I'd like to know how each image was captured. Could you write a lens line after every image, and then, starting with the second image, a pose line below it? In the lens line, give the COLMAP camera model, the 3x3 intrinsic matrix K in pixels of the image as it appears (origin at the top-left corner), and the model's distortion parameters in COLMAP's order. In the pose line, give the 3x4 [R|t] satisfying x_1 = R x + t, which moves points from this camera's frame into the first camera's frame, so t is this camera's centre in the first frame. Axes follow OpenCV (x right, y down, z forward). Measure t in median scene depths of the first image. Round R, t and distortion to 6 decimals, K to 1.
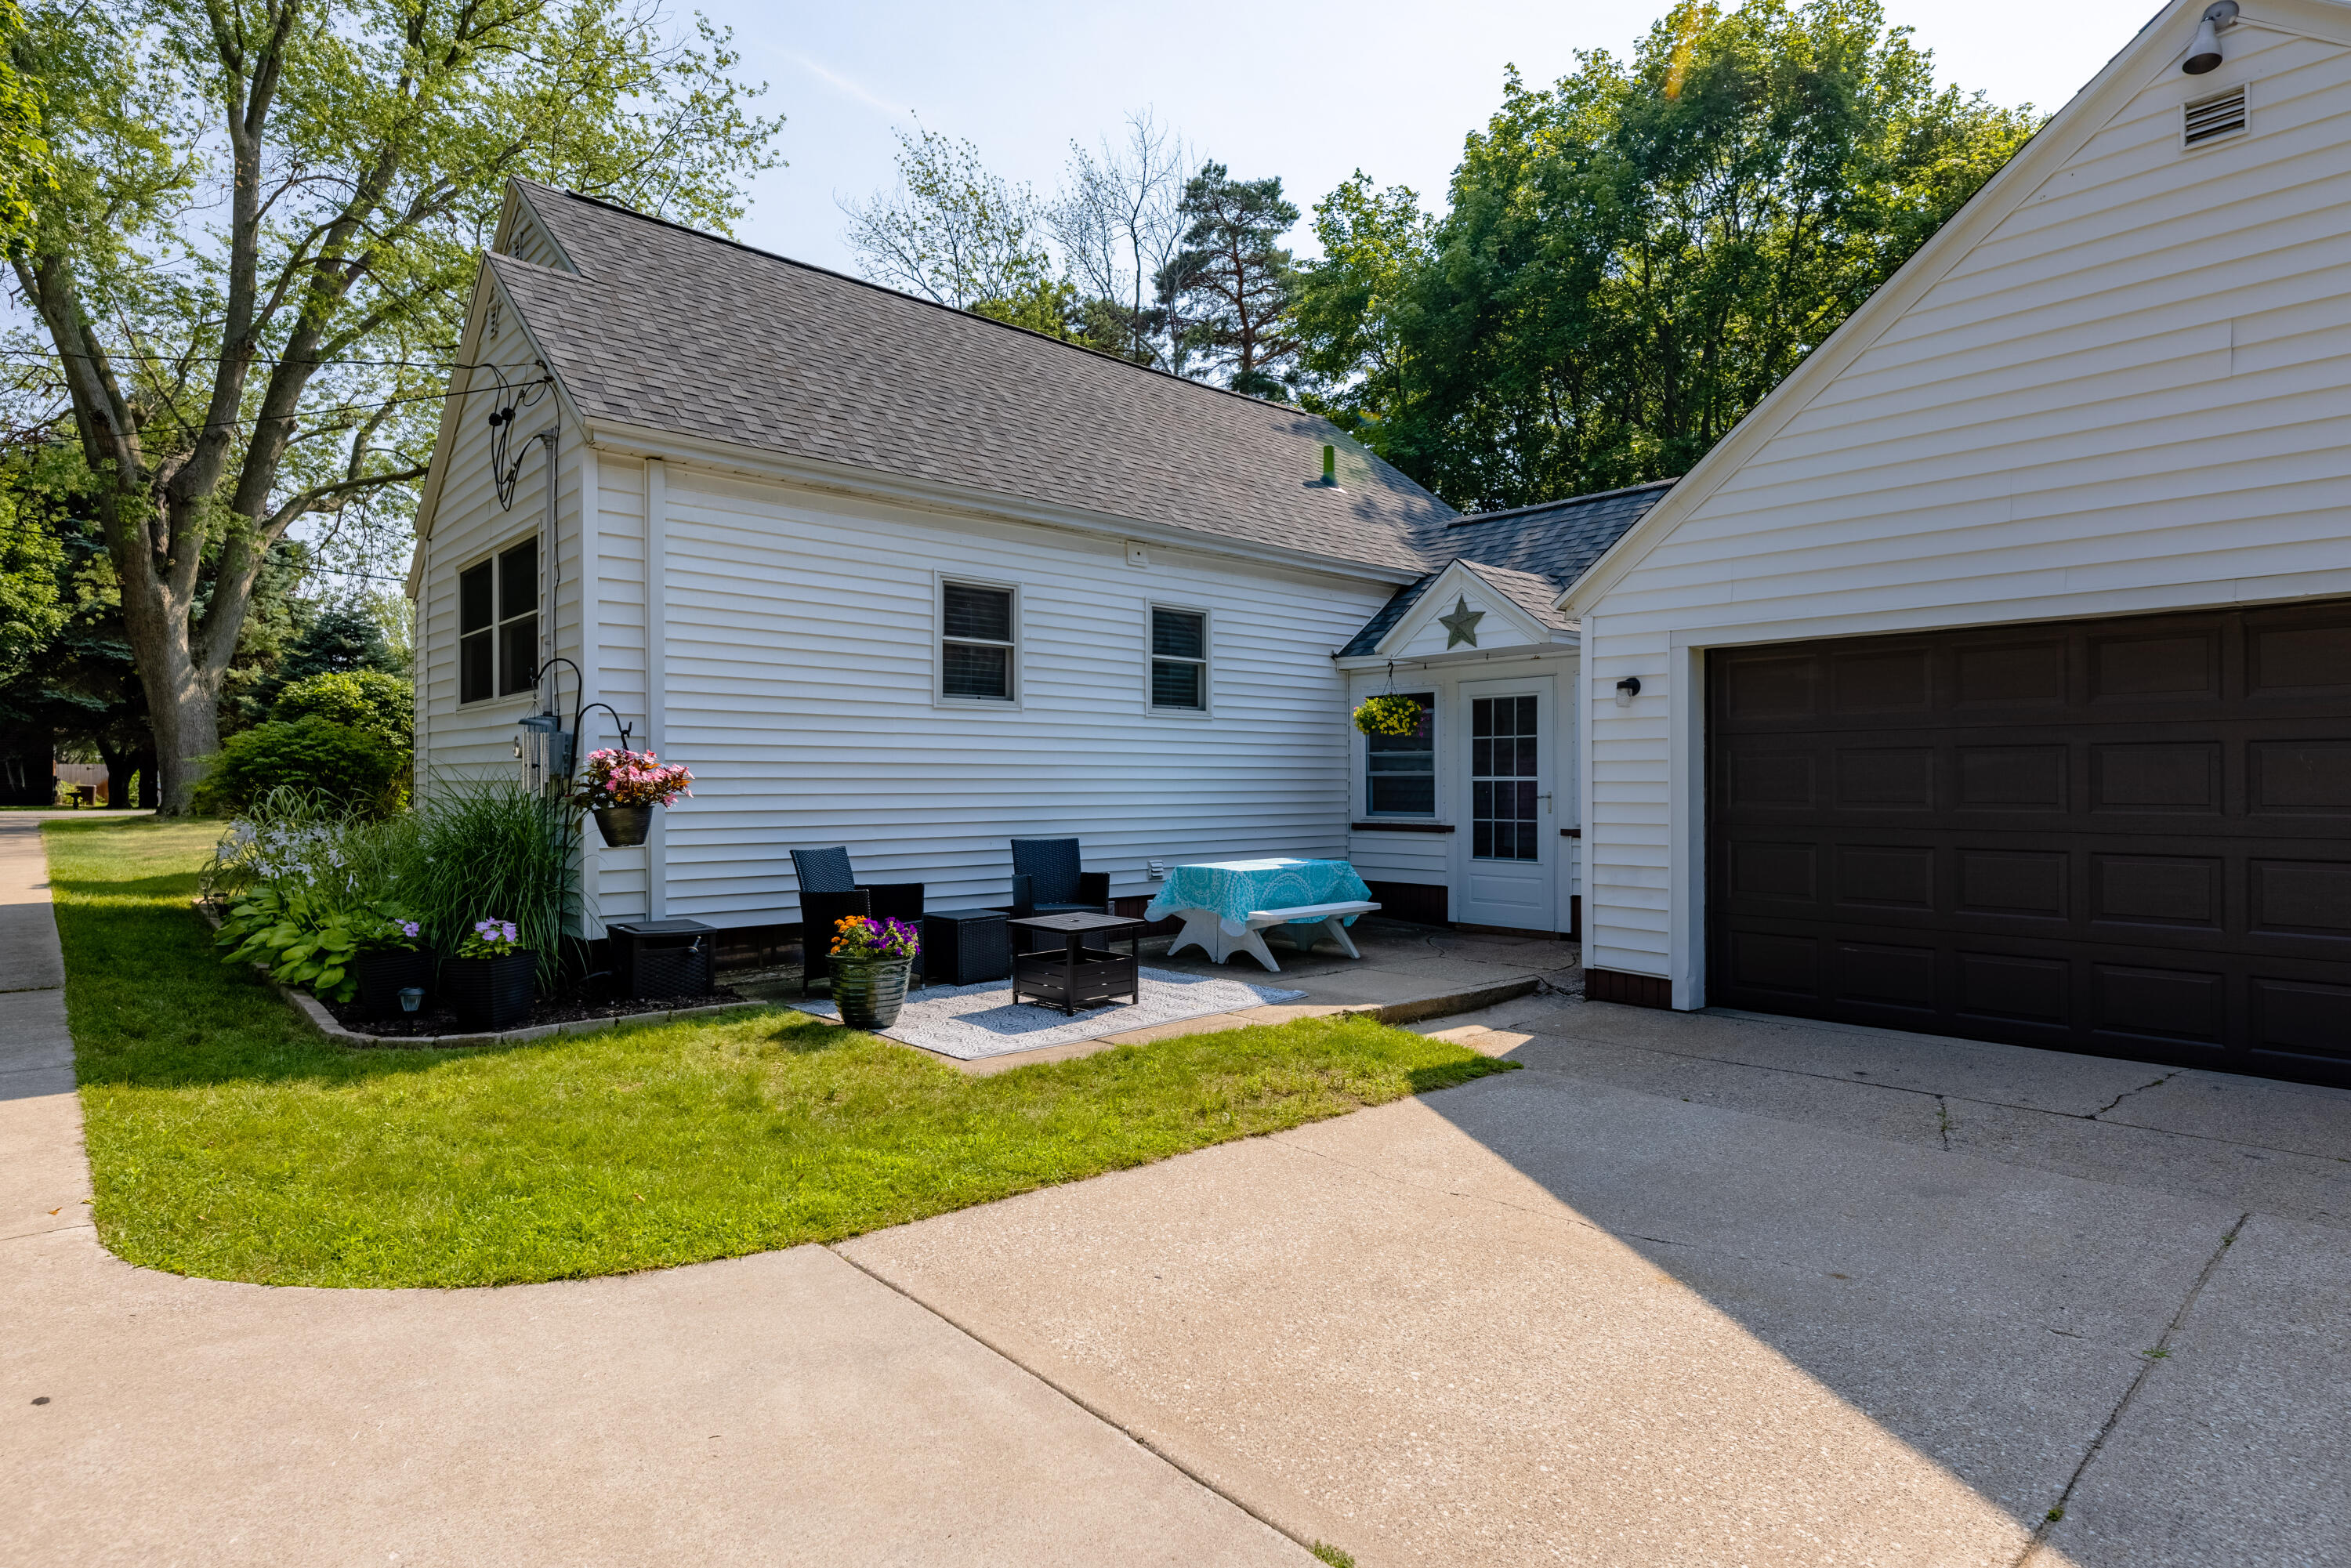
lens RADIAL K [[1244.6, 0, 1175.3], [0, 1244.6, 784.8], [0, 0, 1]] dist [-0.002892, -0.001309]
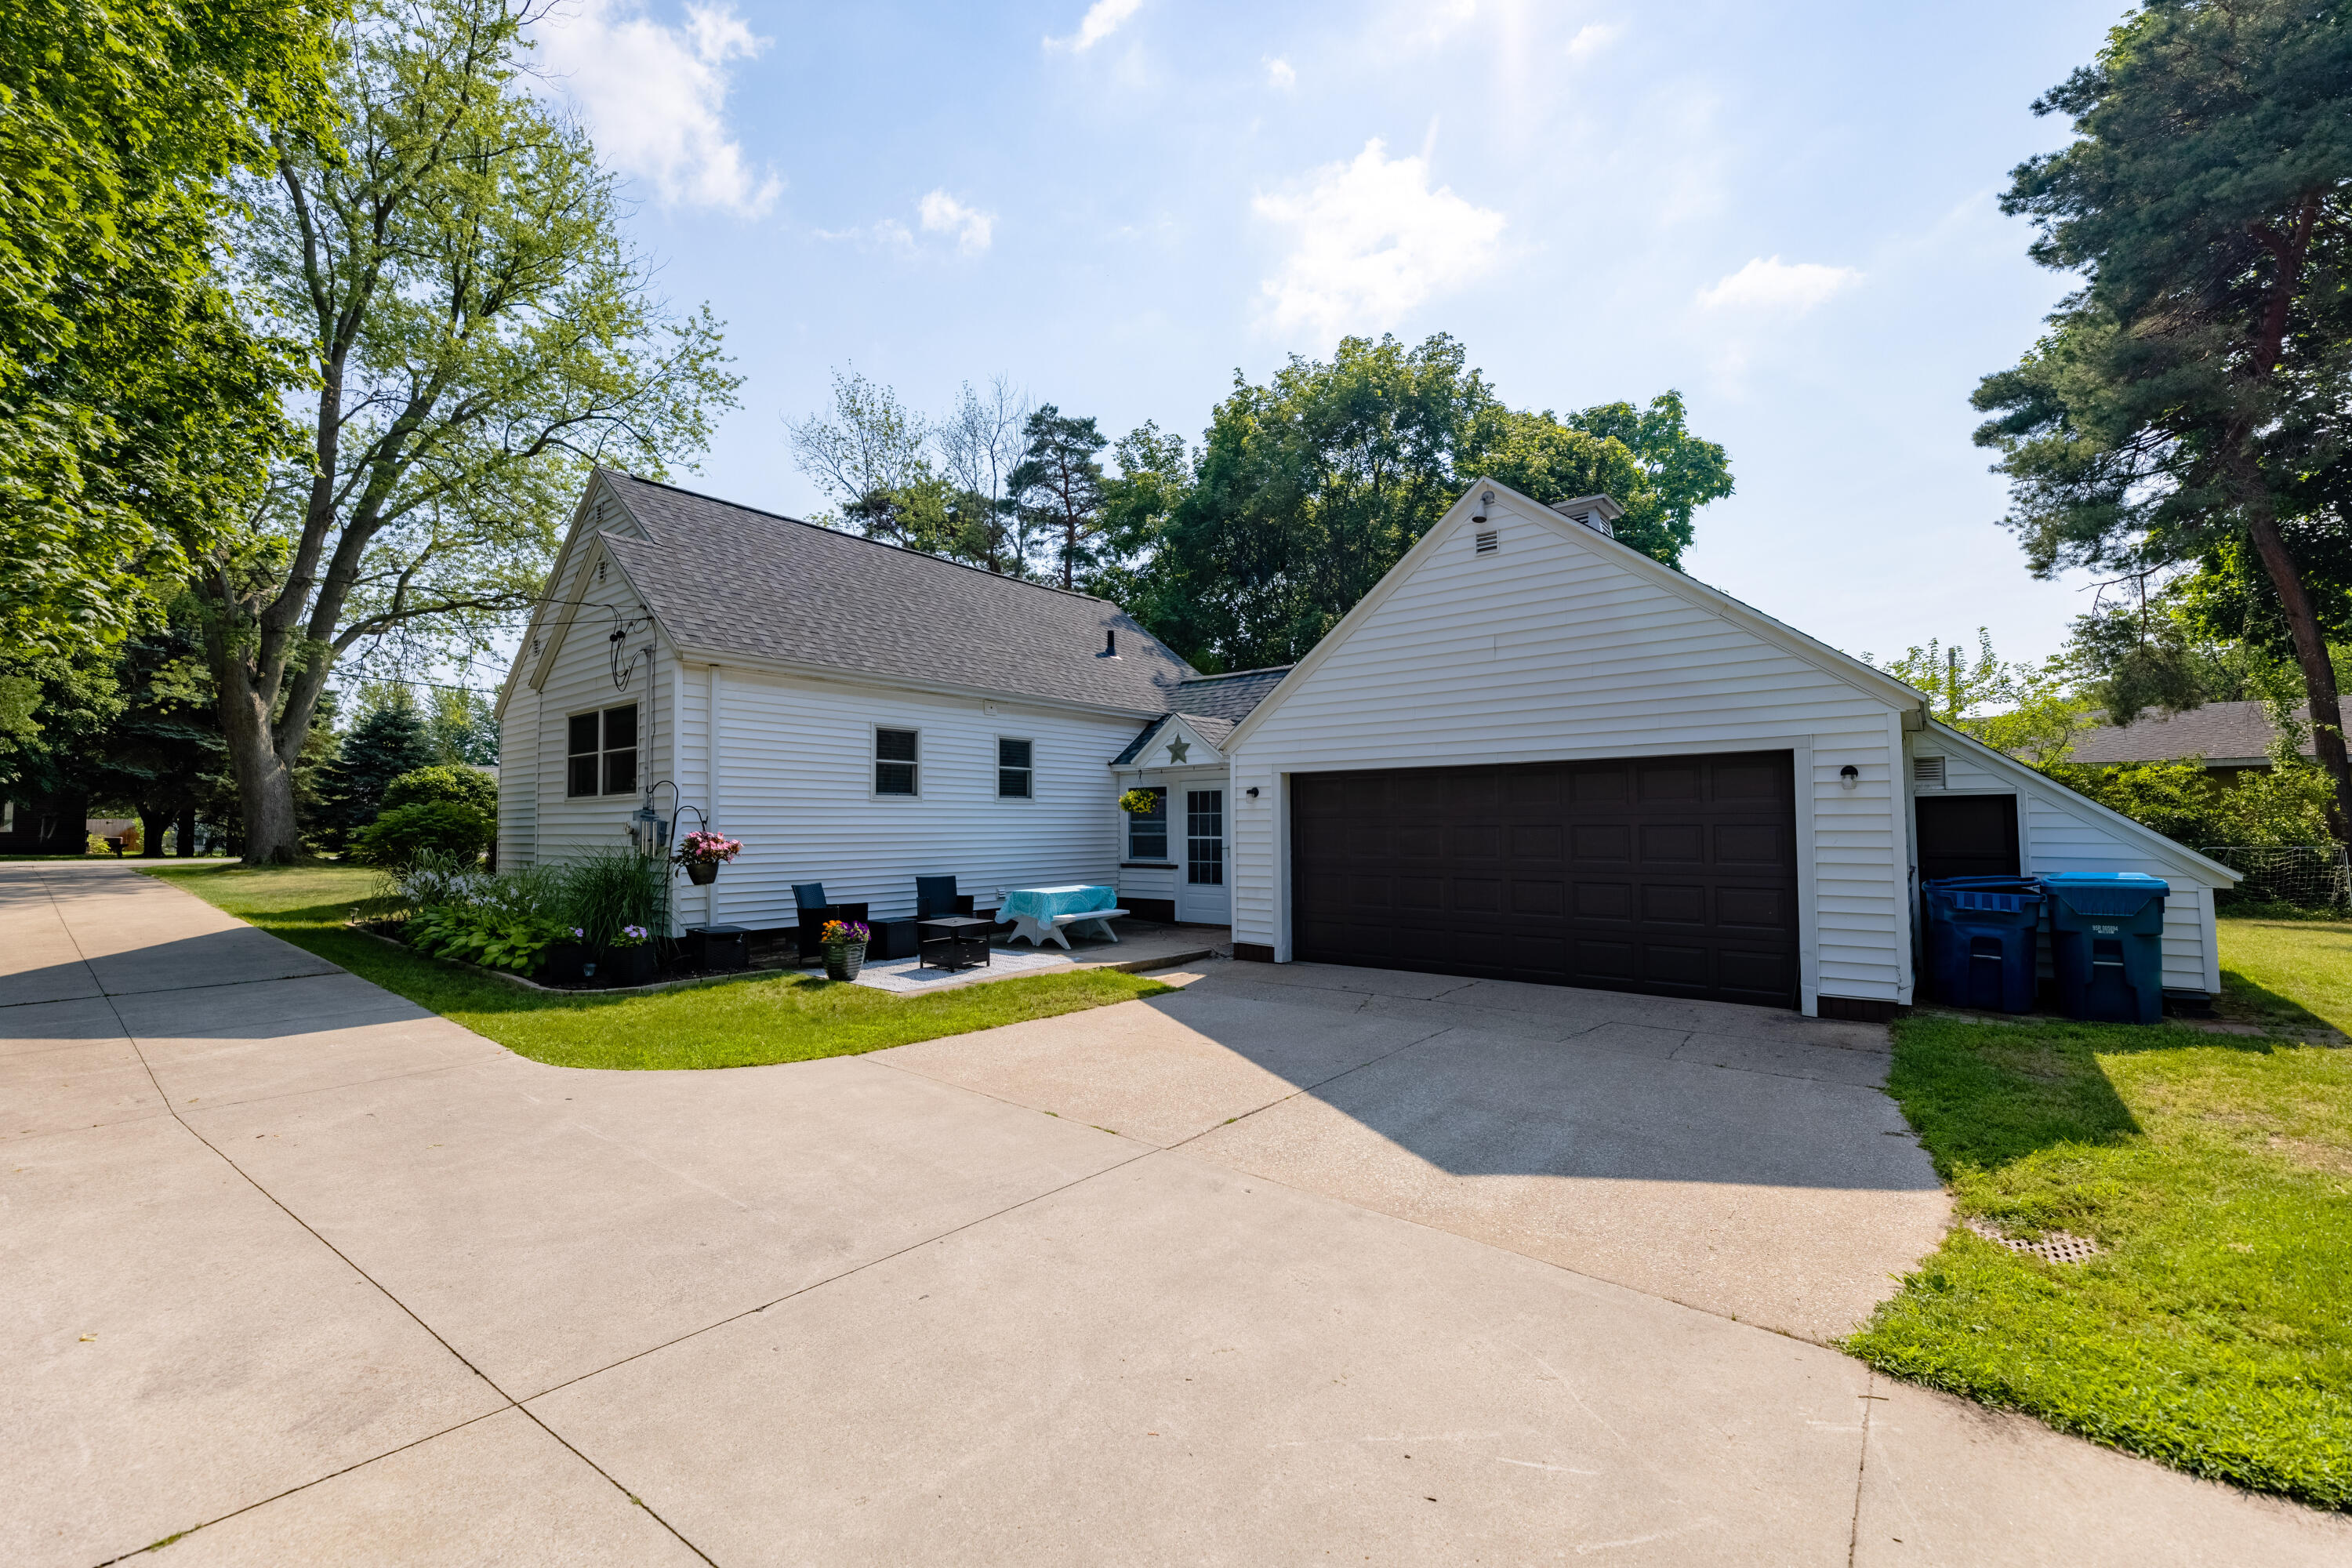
lens RADIAL K [[957.3, 0, 1172.1], [0, 957.3, 783.0], [0, 0, 1]] dist [-0.008154, 0.000891]
pose [[0.988236, 0.001377, 0.152928, 0.014725], [0.005594, 0.998965, -0.045145, -0.021995], [-0.152832, 0.045470, 0.987206, -0.337716]]
